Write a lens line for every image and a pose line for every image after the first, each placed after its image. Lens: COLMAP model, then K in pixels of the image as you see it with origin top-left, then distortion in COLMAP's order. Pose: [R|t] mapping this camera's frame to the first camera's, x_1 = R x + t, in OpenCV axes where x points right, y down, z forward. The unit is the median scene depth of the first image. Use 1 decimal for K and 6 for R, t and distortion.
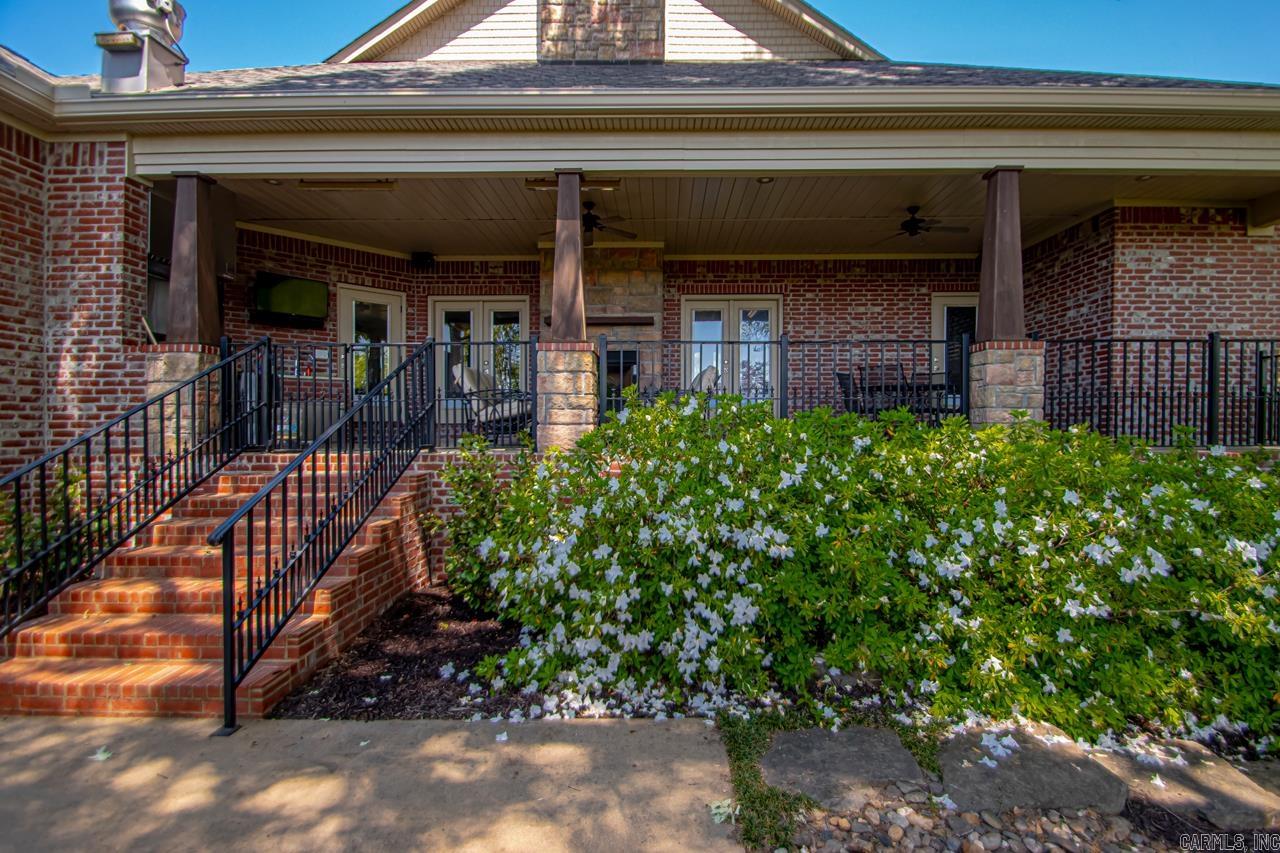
lens RADIAL K [[591.6, 0, 686.3], [0, 591.6, 430.5], [0, 0, 1]] dist [0.000728, -0.008414]
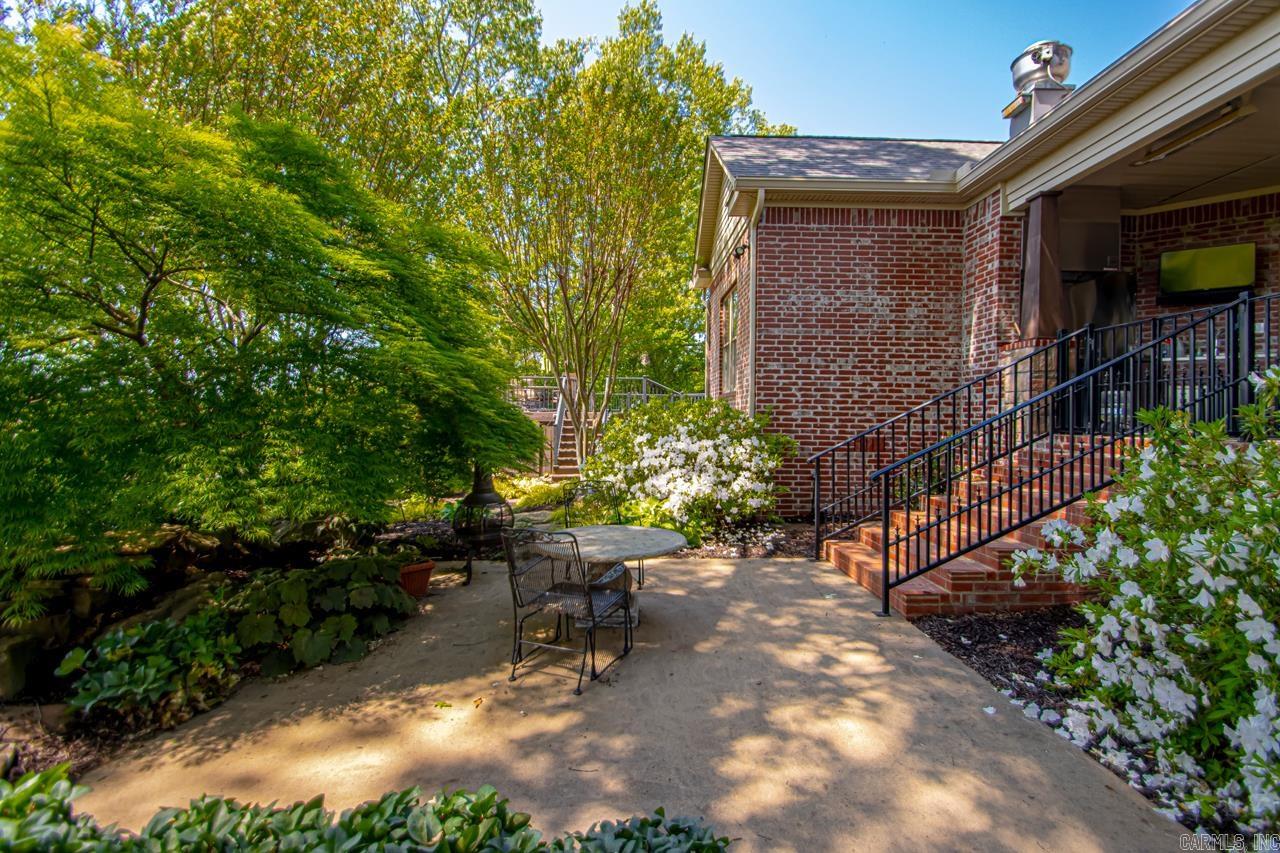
lens RADIAL K [[592.4, 0, 653.7], [0, 592.4, 428.5], [0, 0, 1]] dist [0.002932, -0.013862]
pose [[0.028099, 0.022043, -0.999362, 0.309205], [-0.017802, 0.999609, 0.021548, 0.018138], [0.999447, 0.017185, 0.028480, 0.193572]]
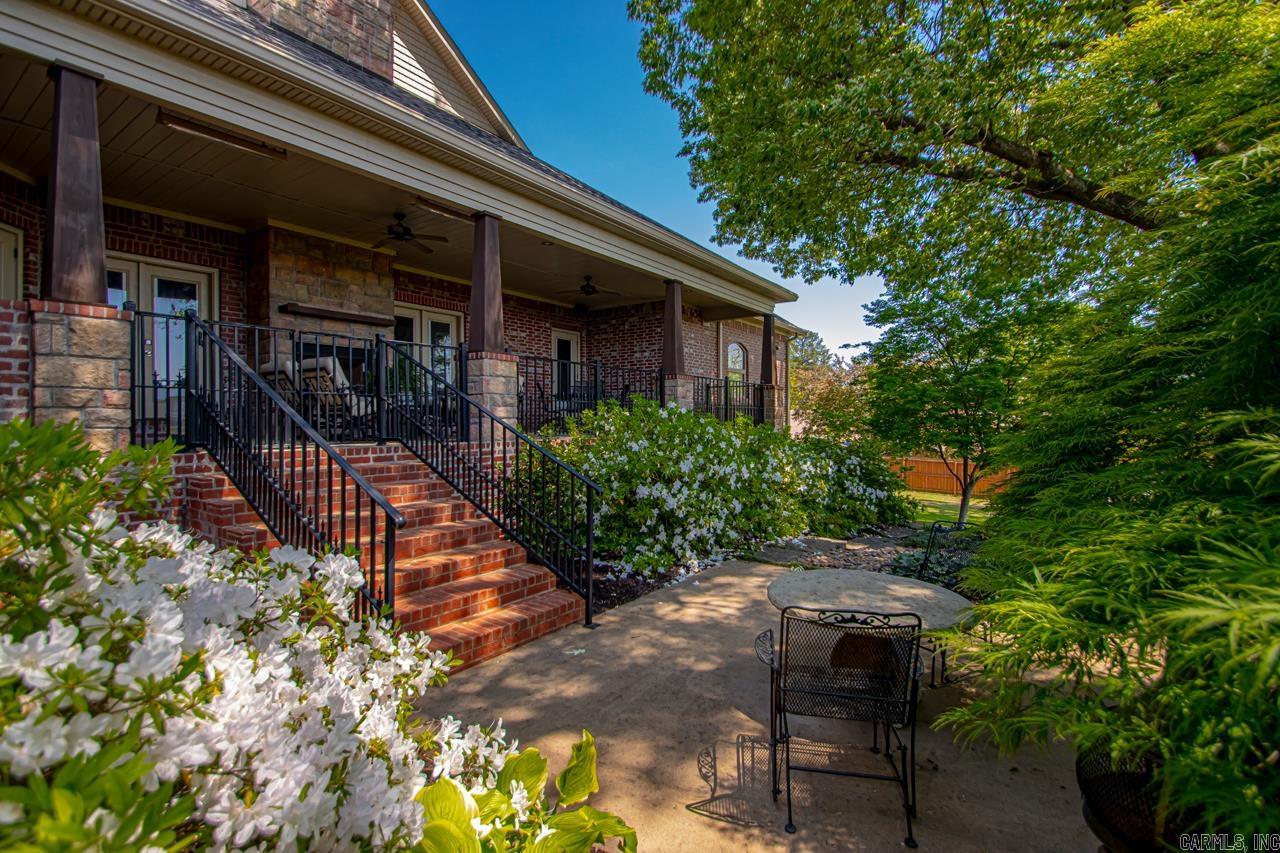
lens RADIAL K [[598.3, 0, 640.0], [0, 598.3, 426.5], [0, 0, 1]] dist [0.000333, -0.000554]
pose [[0.604373, 0.002561, 0.796697, -1.032266], [-0.002151, 0.999996, -0.001583, 0.004284], [-0.796698, -0.000757, 0.604377, -0.030731]]
